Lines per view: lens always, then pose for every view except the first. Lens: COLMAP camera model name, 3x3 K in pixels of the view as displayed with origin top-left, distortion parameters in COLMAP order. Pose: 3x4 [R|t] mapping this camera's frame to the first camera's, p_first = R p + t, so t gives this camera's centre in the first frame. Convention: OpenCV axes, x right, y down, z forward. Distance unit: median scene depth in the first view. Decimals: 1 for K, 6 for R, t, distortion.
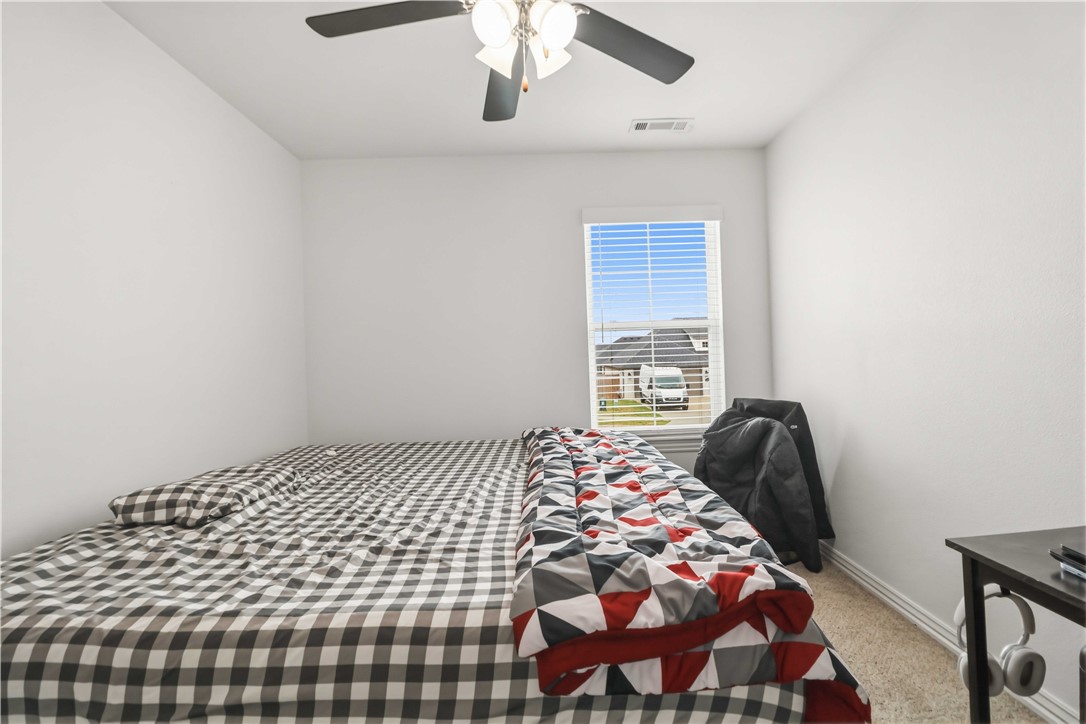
lens RADIAL K [[506.5, 0, 557.9], [0, 506.5, 350.5], [0, 0, 1]] dist [0.001083, -0.013133]
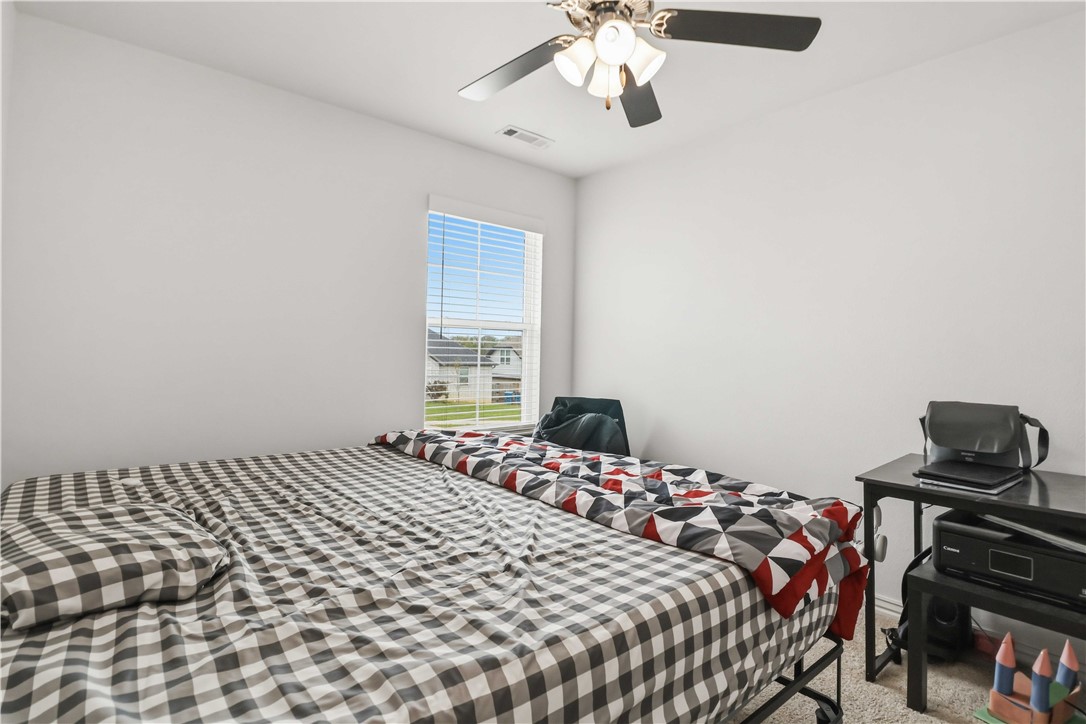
lens RADIAL K [[536.4, 0, 564.1], [0, 536.4, 336.0], [0, 0, 1]] dist [-0.012840, -0.001050]
pose [[0.762432, 0.067817, 0.643504, -0.820424], [-0.049591, 0.997692, -0.046387, 0.030184], [-0.645165, 0.003455, 0.764036, 0.190742]]
